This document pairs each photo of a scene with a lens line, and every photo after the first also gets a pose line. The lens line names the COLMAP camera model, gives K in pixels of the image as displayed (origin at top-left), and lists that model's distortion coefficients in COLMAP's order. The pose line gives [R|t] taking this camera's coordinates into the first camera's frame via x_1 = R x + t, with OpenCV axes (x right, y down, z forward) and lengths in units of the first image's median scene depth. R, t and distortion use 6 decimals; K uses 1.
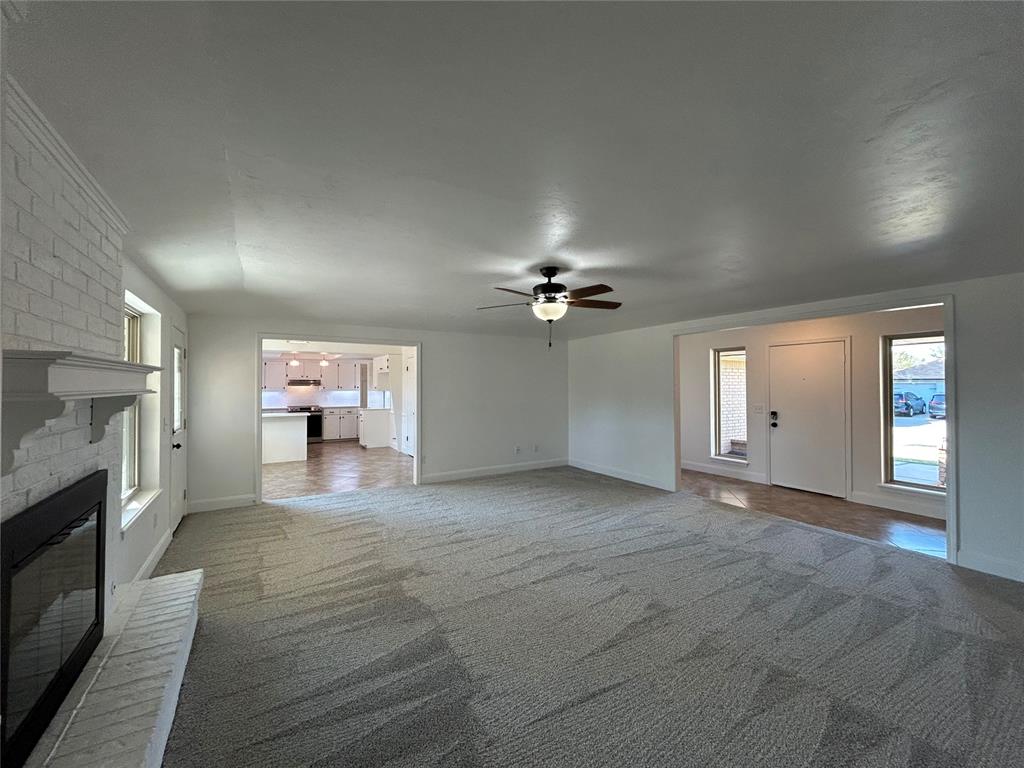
lens RADIAL K [[415.5, 0, 511.1], [0, 415.5, 381.1], [0, 0, 1]] dist [-0.000836, 0.000937]
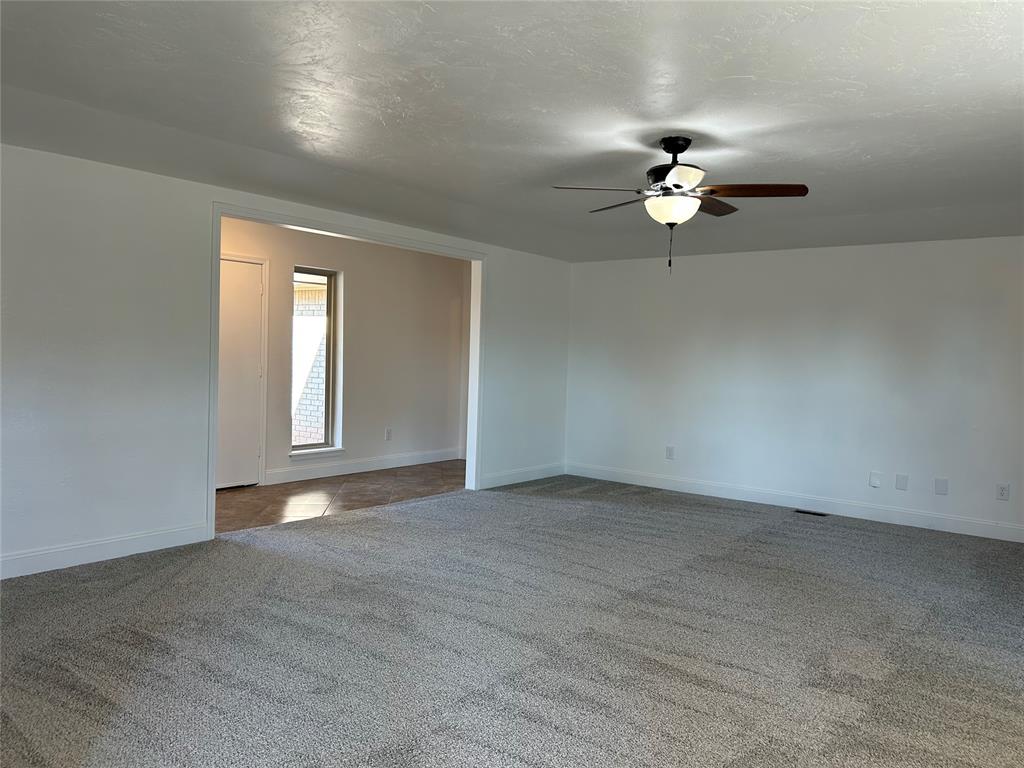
lens RADIAL K [[772.5, 0, 514.6], [0, 772.5, 383.8], [0, 0, 1]] dist [0.060859, -0.064826]
pose [[-0.350693, -0.048207, 0.935249, -0.694948], [-0.042241, 0.998472, 0.035627, 0.047355], [-0.935537, -0.027011, -0.352193, 1.210874]]
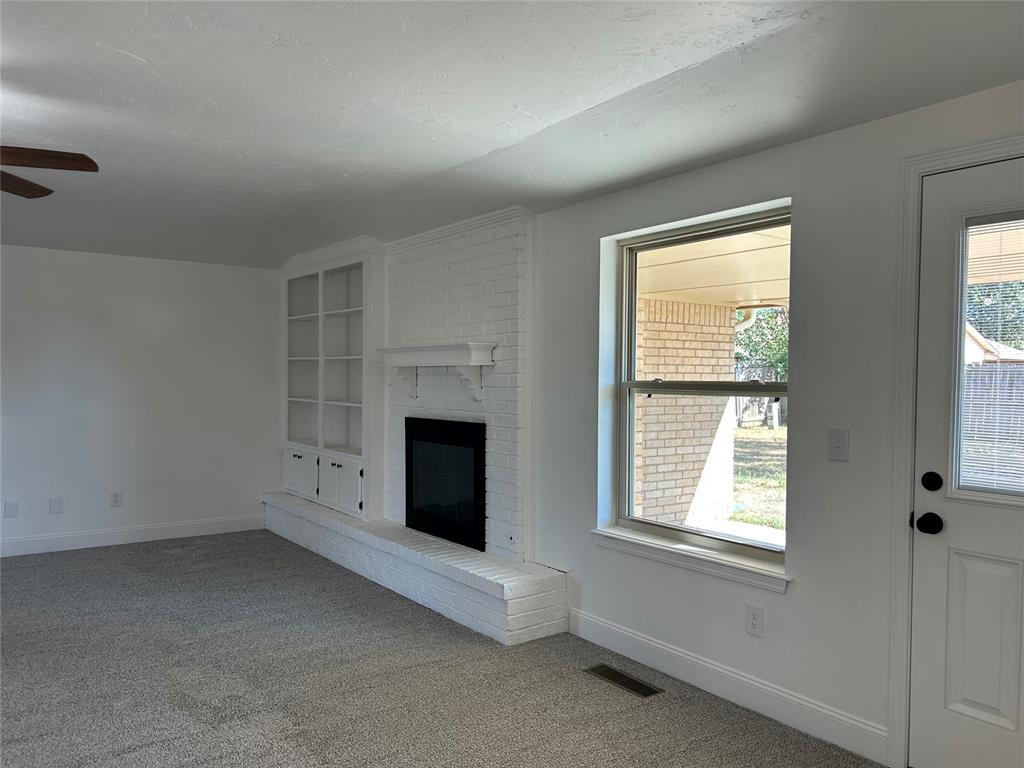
lens RADIAL K [[772.5, 0, 514.6], [0, 772.5, 383.8], [0, 0, 1]] dist [0.060859, -0.064826]
pose [[-0.995902, -0.007888, -0.090096, -0.350701], [-0.007598, 0.999965, -0.003570, 0.039265], [0.090121, -0.002871, -0.995927, 1.396466]]
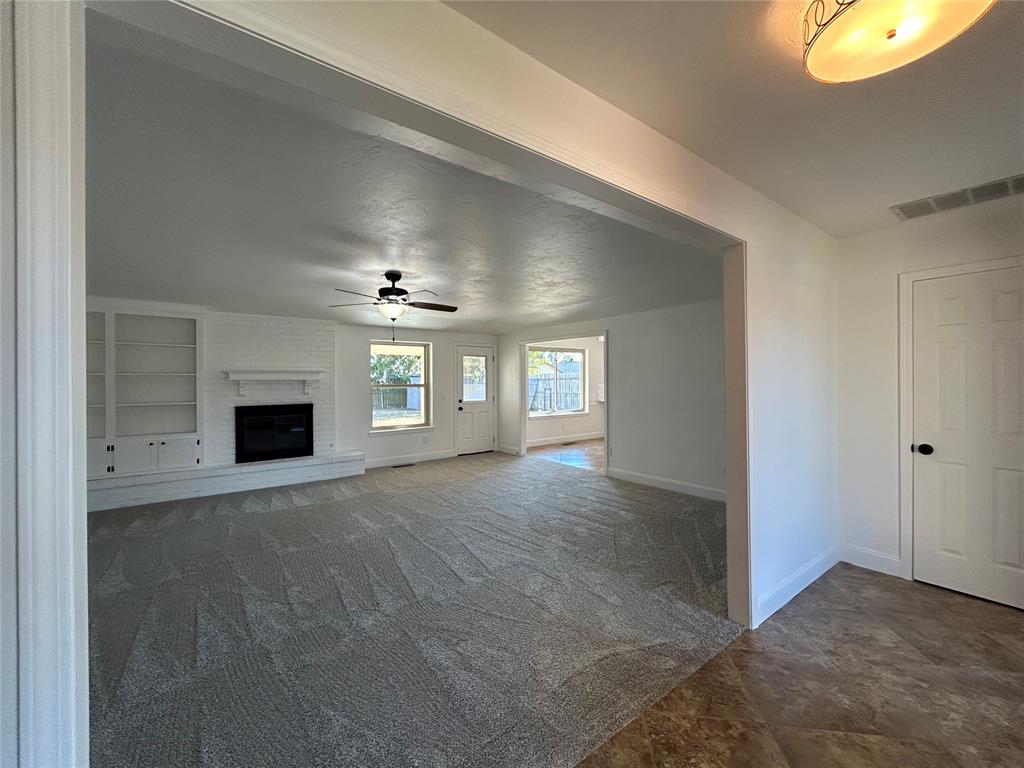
lens RADIAL K [[415.5, 0, 511.1], [0, 415.5, 381.1], [0, 0, 1]] dist [-0.000836, 0.000937]
pose [[0.099835, 0.000909, -0.995004, 0.963644], [0.018497, 0.999825, 0.002769, 0.024528], [0.994832, -0.018681, 0.099800, 0.898626]]
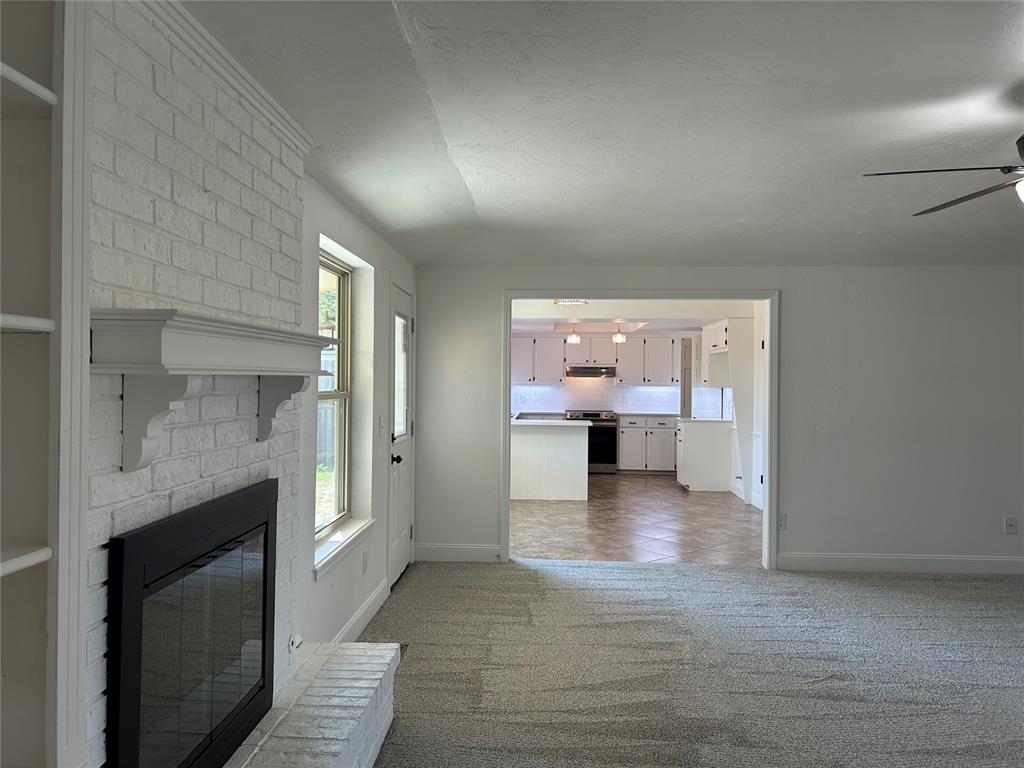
lens RADIAL K [[772.5, 0, 514.6], [0, 772.5, 383.8], [0, 0, 1]] dist [0.060859, -0.064826]
pose [[0.834329, 0.012896, -0.551117, 0.051041], [-0.004754, 0.999857, 0.016200, 0.008412], [0.551247, -0.010896, 0.834271, 0.037208]]
